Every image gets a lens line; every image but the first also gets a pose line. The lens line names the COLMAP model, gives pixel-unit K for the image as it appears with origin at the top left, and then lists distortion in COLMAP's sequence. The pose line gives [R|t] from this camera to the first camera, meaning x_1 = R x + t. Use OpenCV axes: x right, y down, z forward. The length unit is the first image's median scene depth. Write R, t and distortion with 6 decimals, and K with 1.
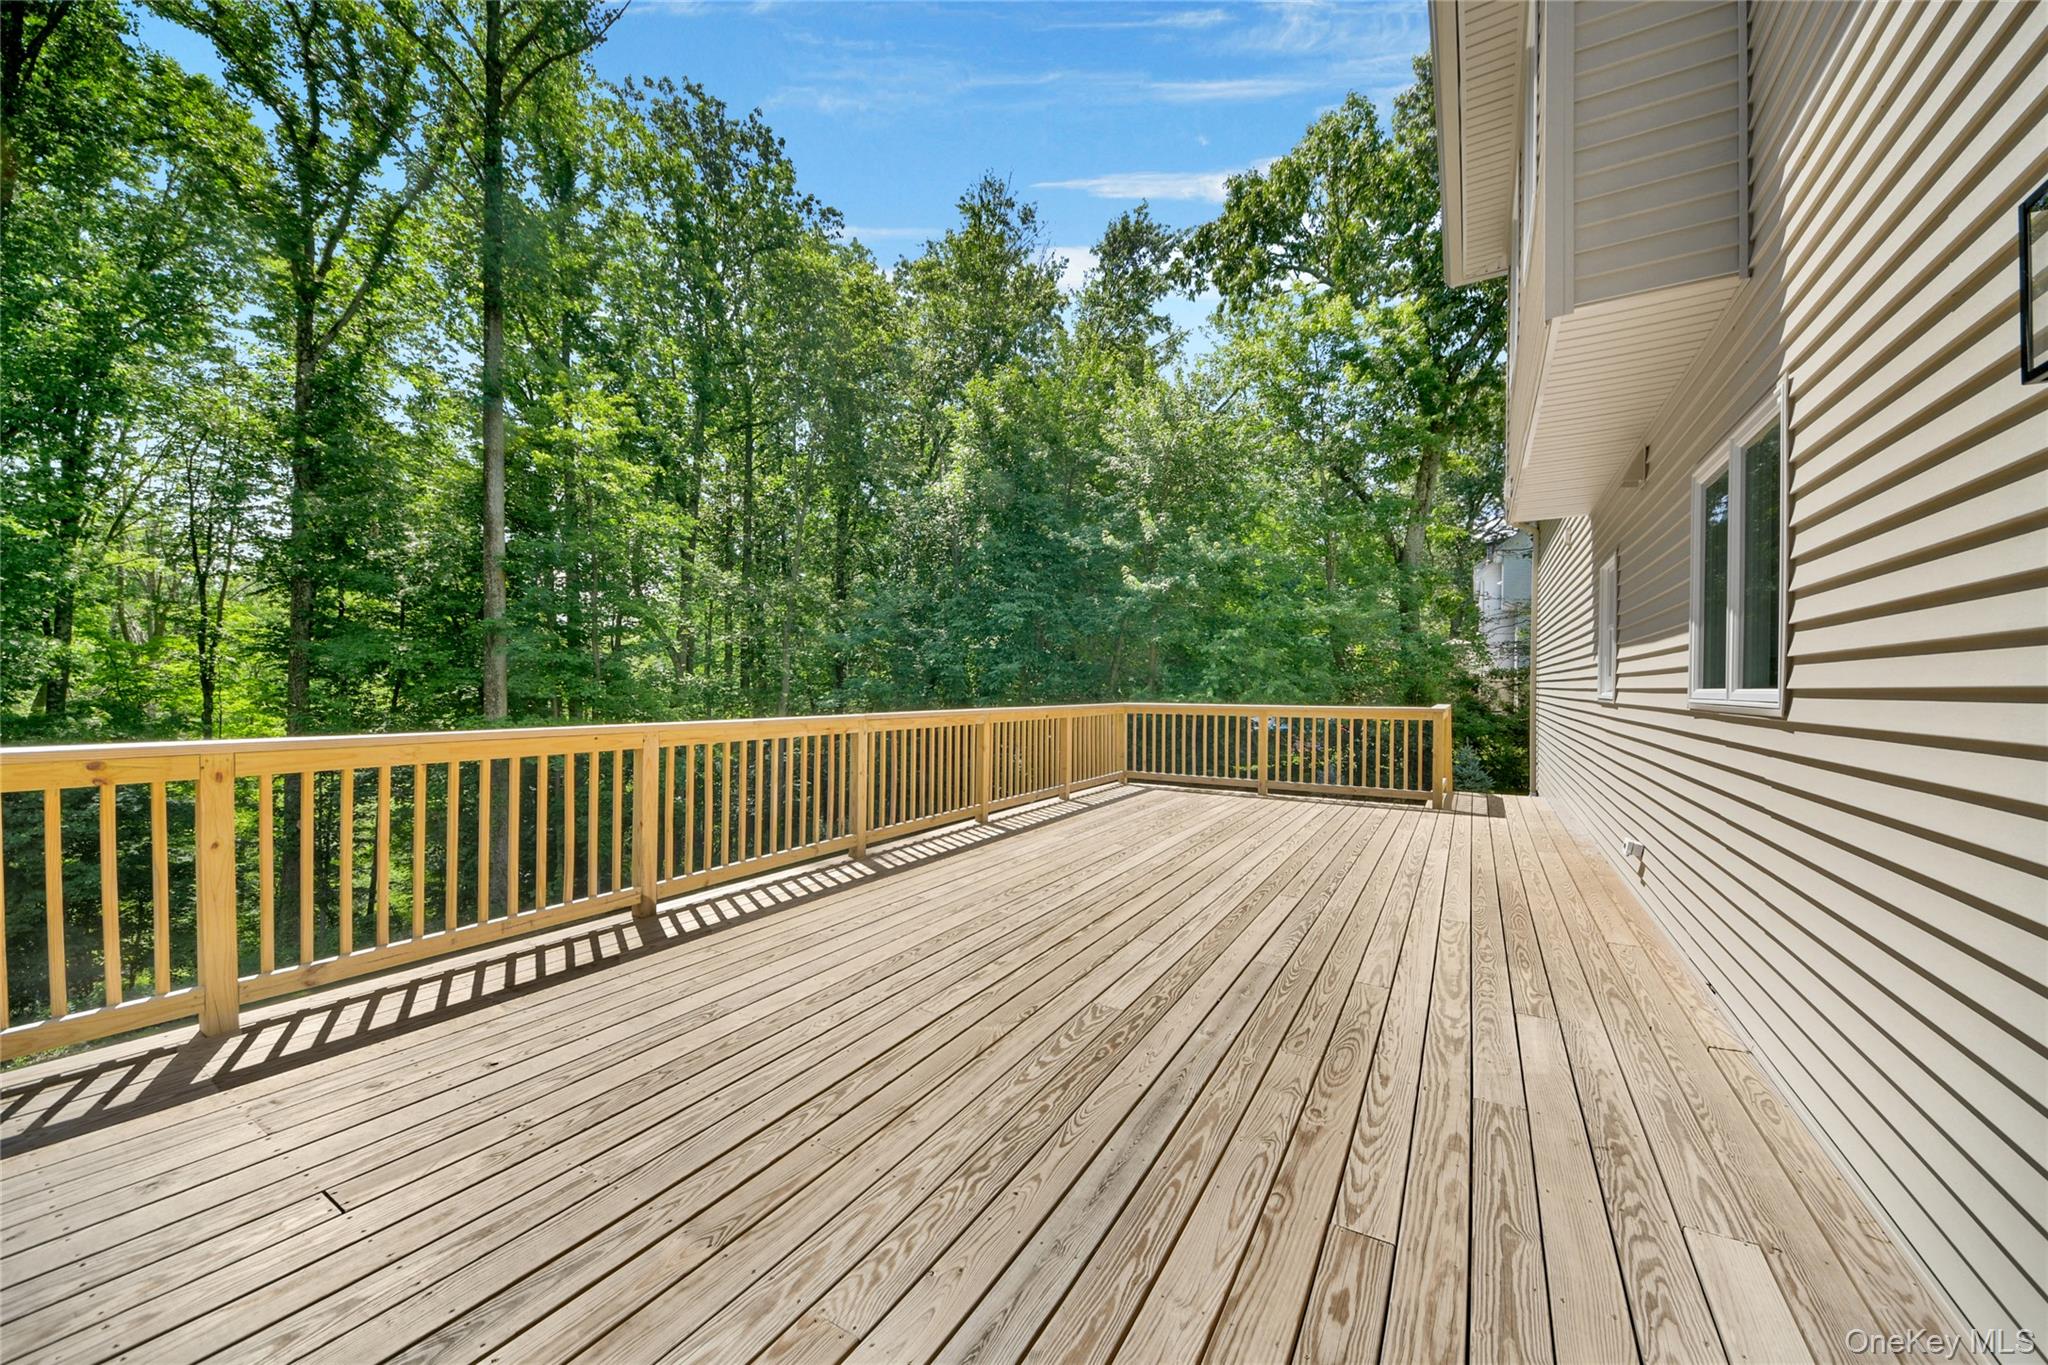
lens RADIAL K [[739.3, 0, 1062.1], [0, 739.3, 678.1], [0, 0, 1]] dist [-0.000578, -0.000083]
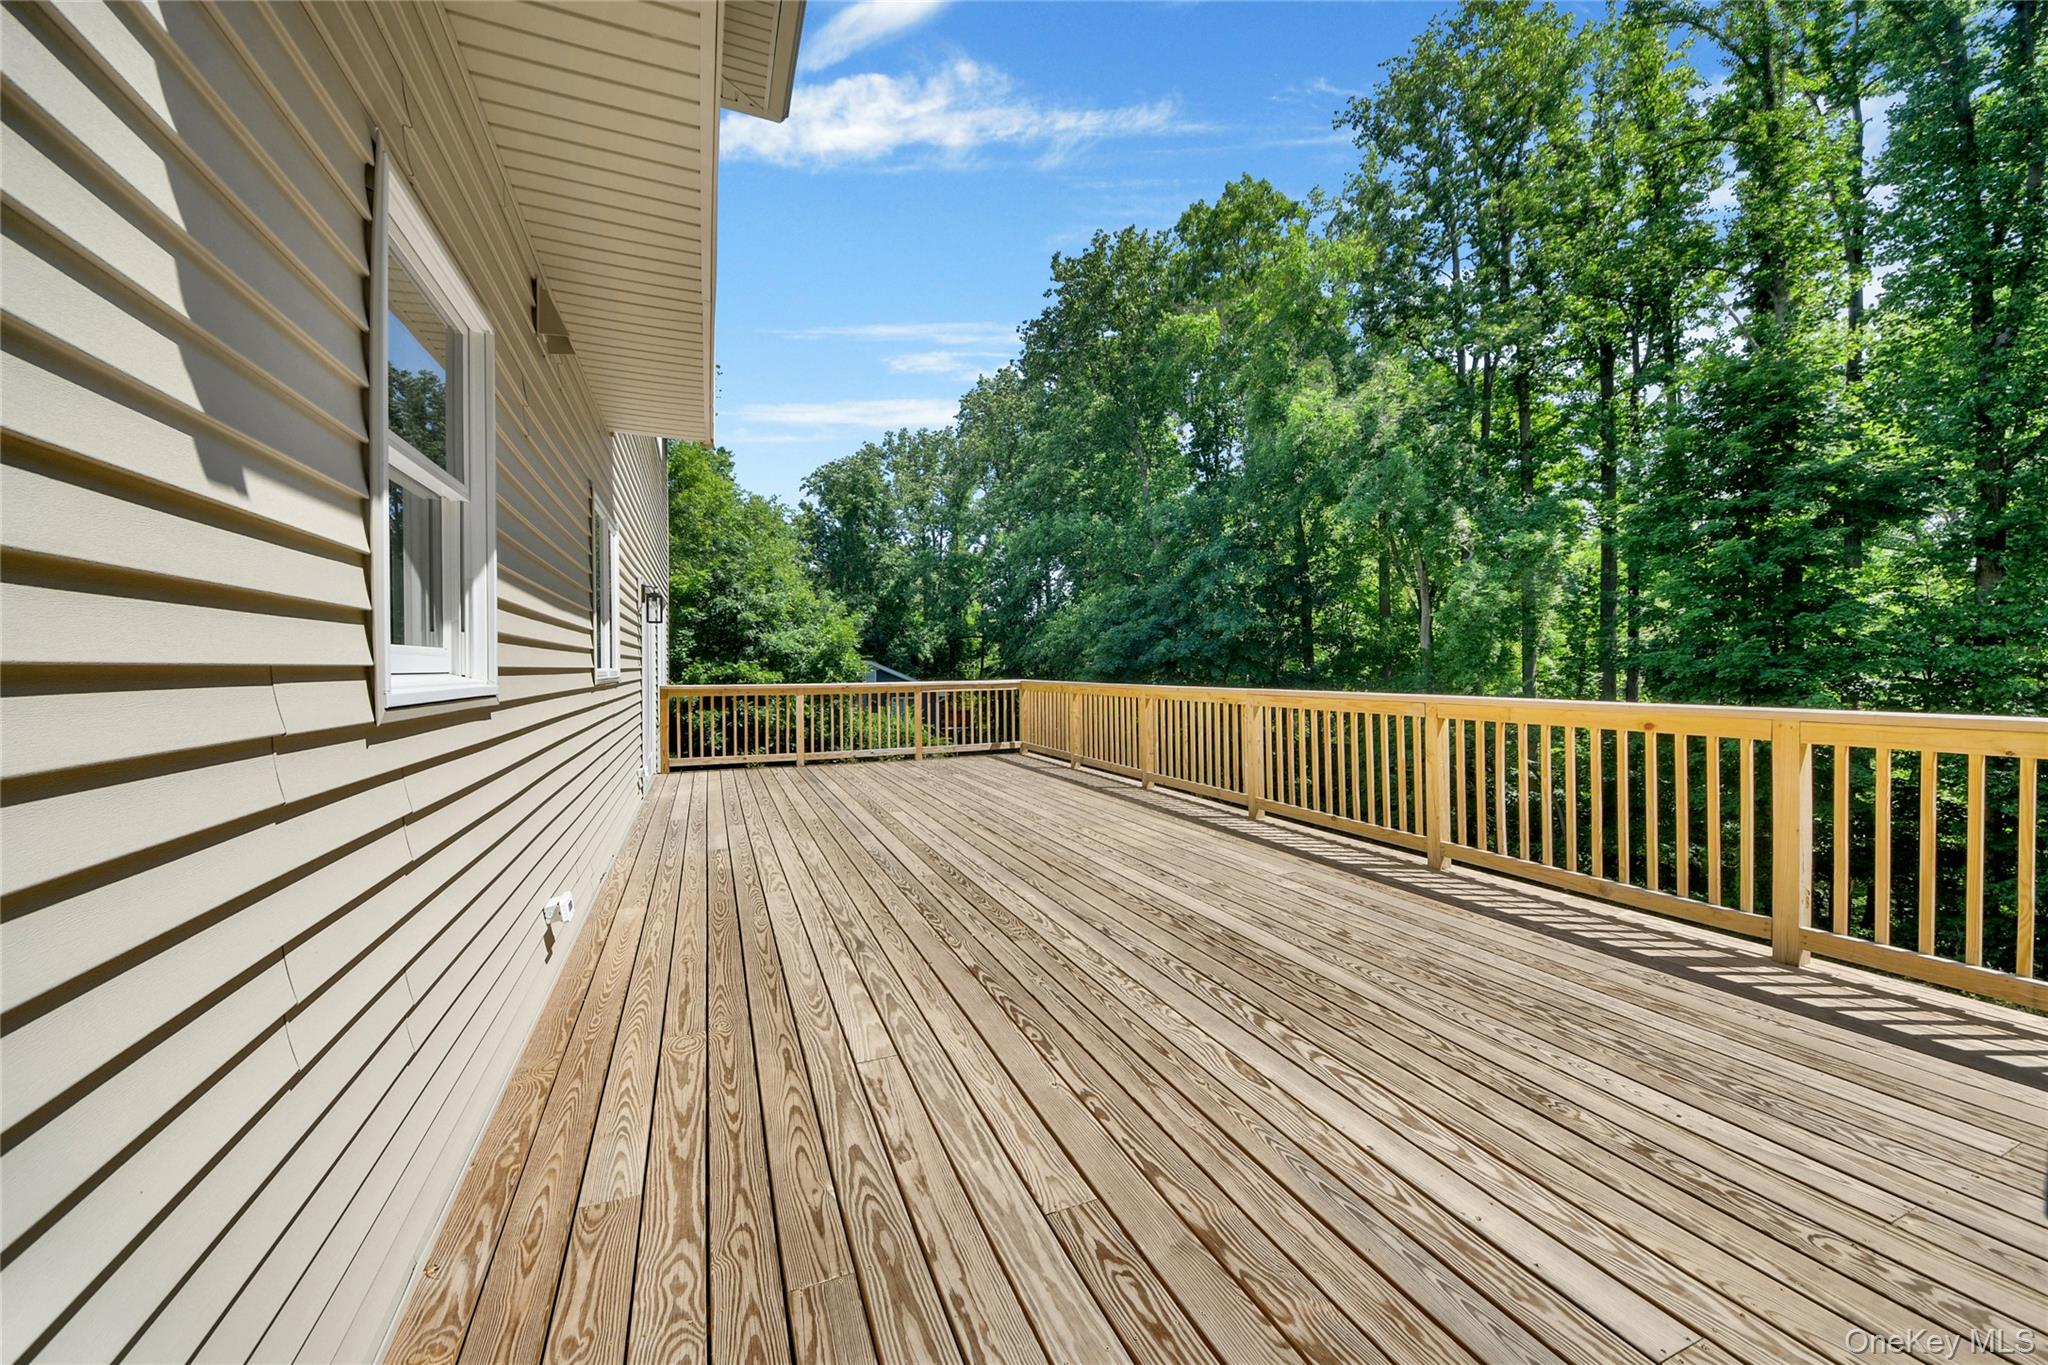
lens RADIAL K [[739.3, 0, 1062.1], [0, 739.3, 678.1], [0, 0, 1]] dist [-0.000578, -0.000083]
pose [[-0.572449, 0.017176, -0.819761, 0.786415], [0.020756, 0.999764, 0.006453, 0.007430], [0.819678, -0.013321, -0.572670, 1.314432]]
